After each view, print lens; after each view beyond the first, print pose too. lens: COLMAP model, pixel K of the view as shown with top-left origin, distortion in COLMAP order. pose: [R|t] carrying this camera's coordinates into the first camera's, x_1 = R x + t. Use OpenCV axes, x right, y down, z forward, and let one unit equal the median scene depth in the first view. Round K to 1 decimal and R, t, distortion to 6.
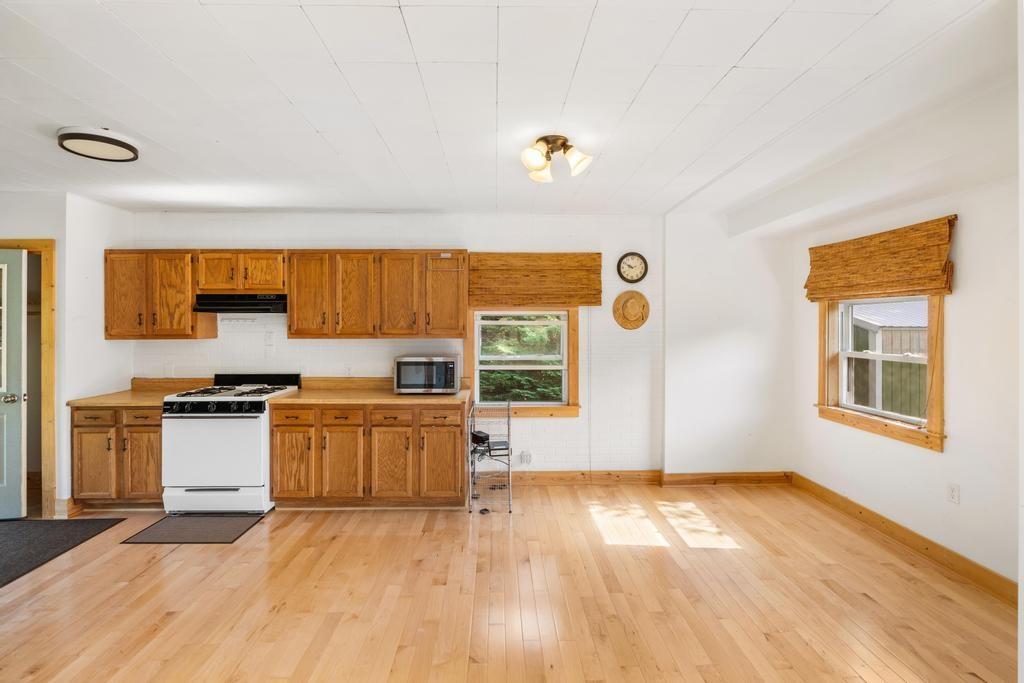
lens RADIAL K [[453.7, 0, 505.5], [0, 453.7, 324.9], [0, 0, 1]] dist [-0.005332, 0.001273]
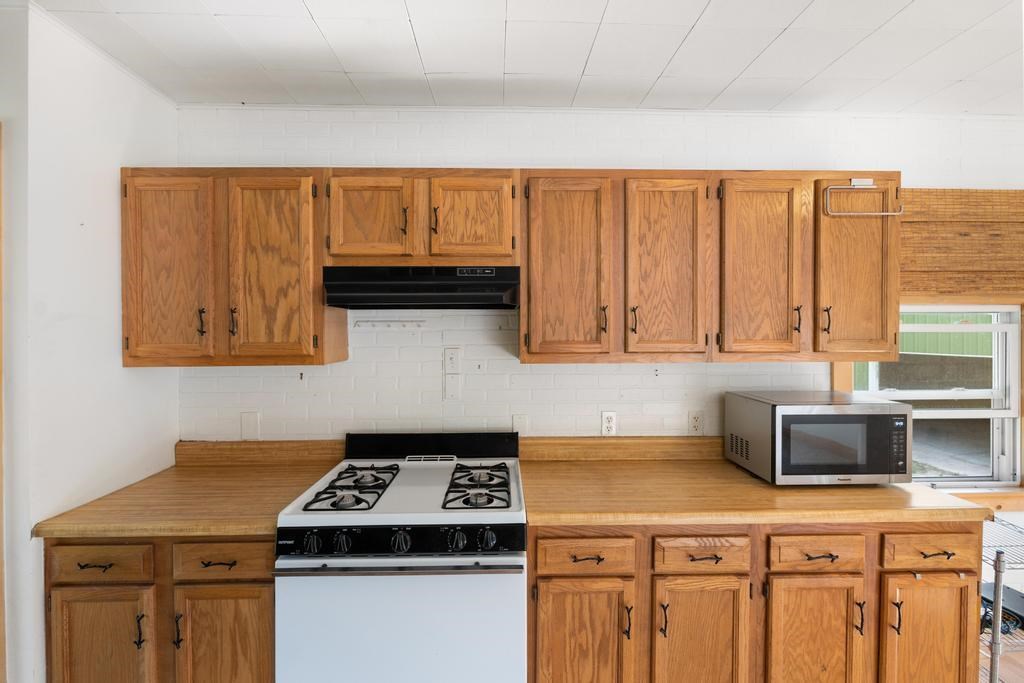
lens RADIAL K [[453.7, 0, 508.4], [0, 453.7, 332.4], [0, 0, 1]] dist [-0.005332, 0.001273]
pose [[0.999978, -0.002002, 0.006374, -0.502332], [0.001972, 0.999987, 0.004769, -0.003309], [-0.006383, -0.004757, 0.999968, 0.544271]]
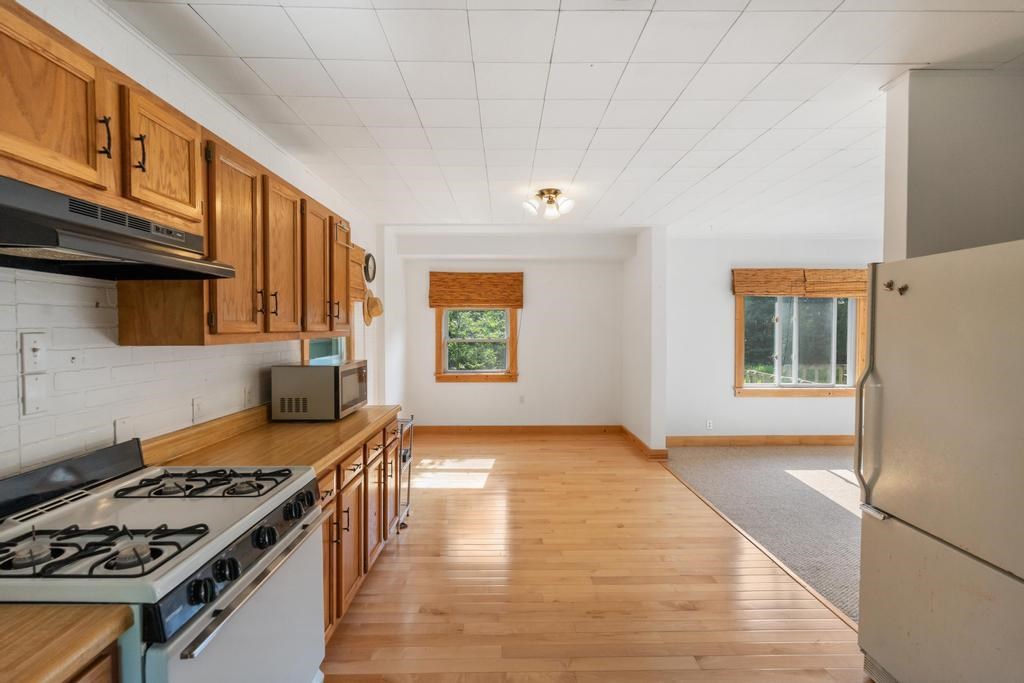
lens RADIAL K [[470.5, 0, 507.7], [0, 470.5, 342.8], [0, 0, 1]] dist [-0.005495, -0.000315]
pose [[0.019759, -0.034484, 0.999210, -0.912995], [0.000440, 0.999405, 0.034482, 0.013594], [-0.999805, -0.000242, 0.019763, 0.724360]]
